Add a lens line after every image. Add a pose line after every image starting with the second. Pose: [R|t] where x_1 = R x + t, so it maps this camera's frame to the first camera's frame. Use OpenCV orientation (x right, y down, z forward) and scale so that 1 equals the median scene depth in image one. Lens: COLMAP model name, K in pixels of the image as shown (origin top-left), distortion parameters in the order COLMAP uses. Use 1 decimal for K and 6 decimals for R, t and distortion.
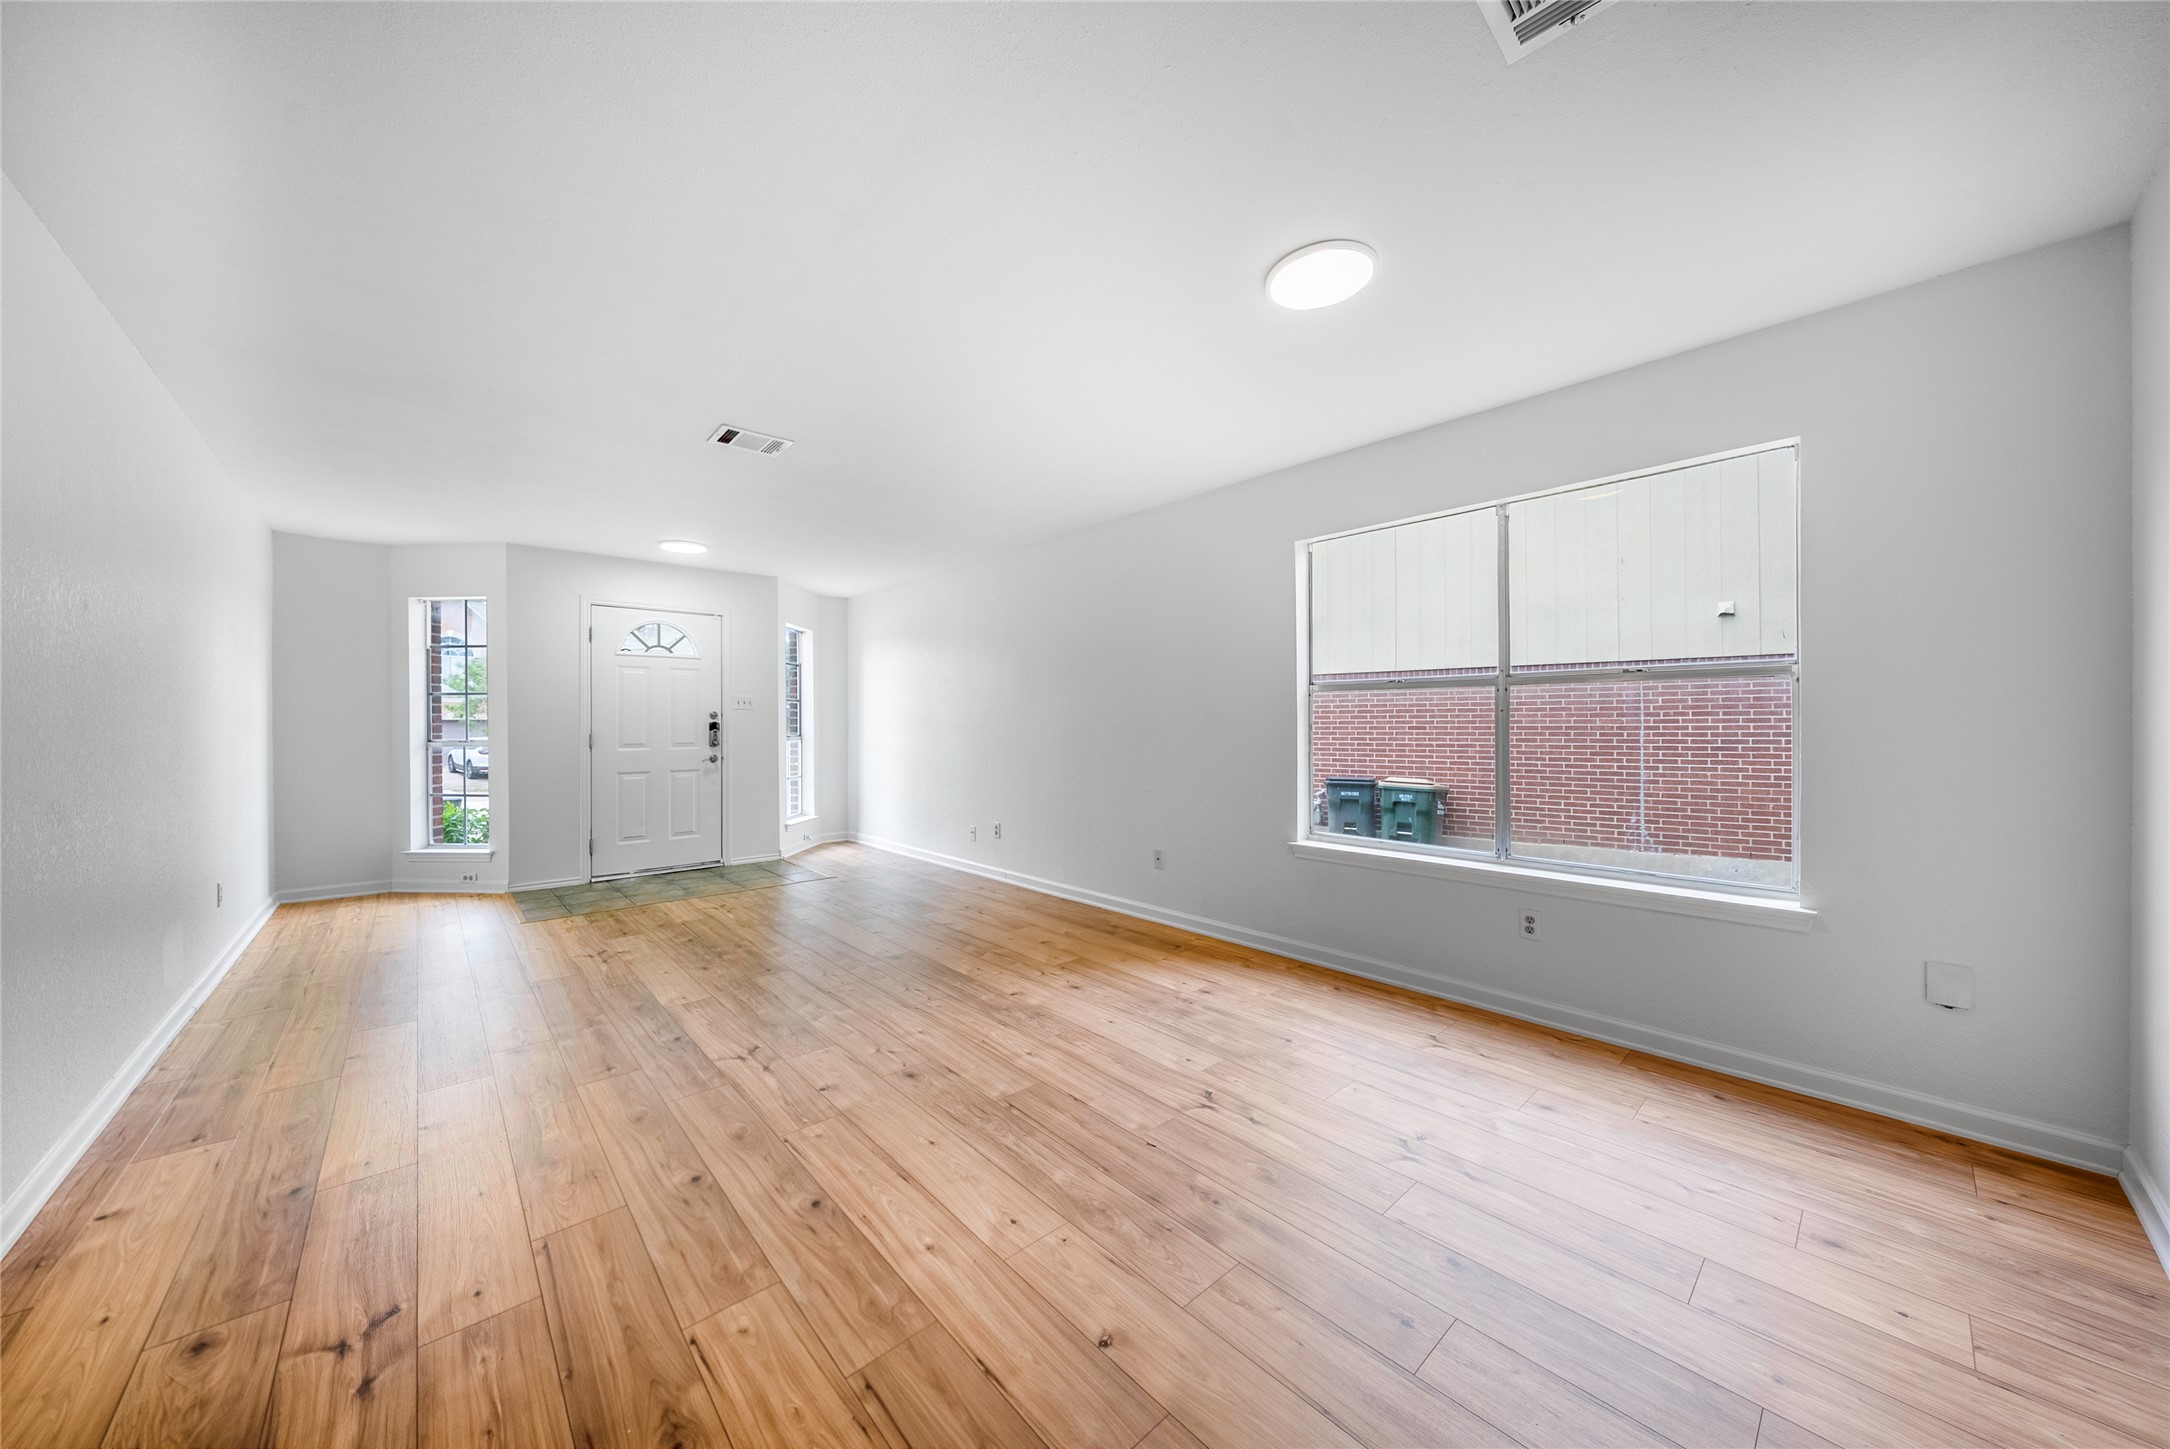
lens RADIAL K [[753.5, 0, 1098.0], [0, 753.5, 719.8], [0, 0, 1]] dist [0.001152, 0.000113]
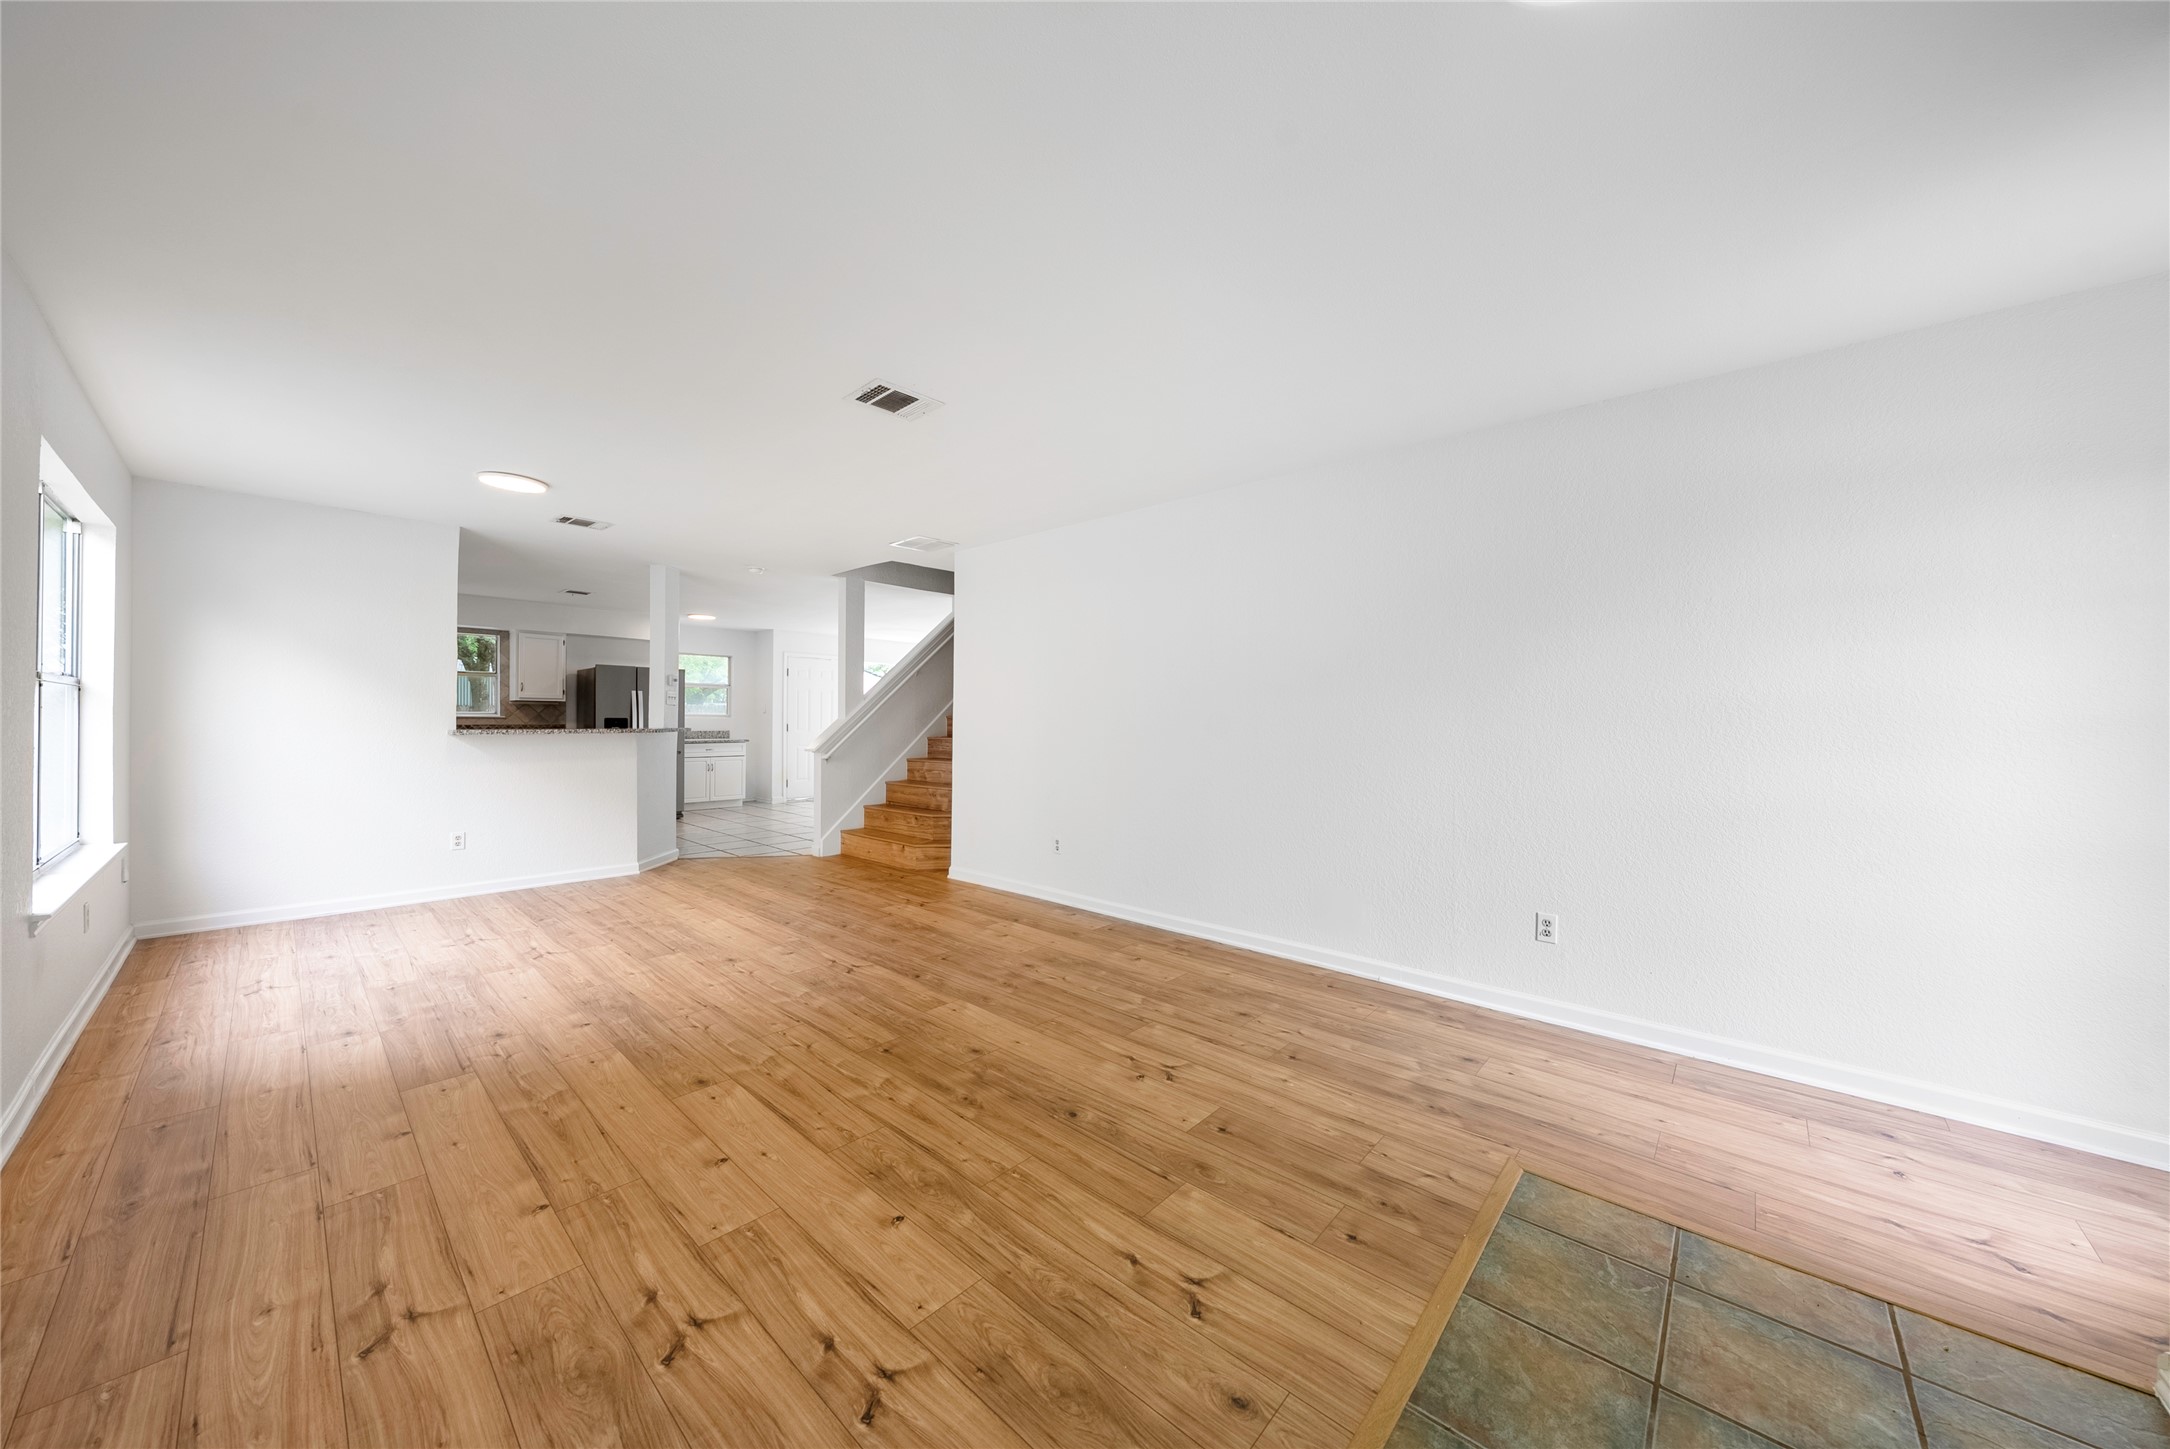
lens RADIAL K [[753.5, 0, 1086.9], [0, 753.5, 716.7], [0, 0, 1]] dist [0.001152, 0.000113]
pose [[-0.996732, -0.001889, -0.080763, -0.664944], [-0.001474, 0.999985, -0.005198, 0.002984], [0.080772, -0.005062, -0.996720, 2.044460]]
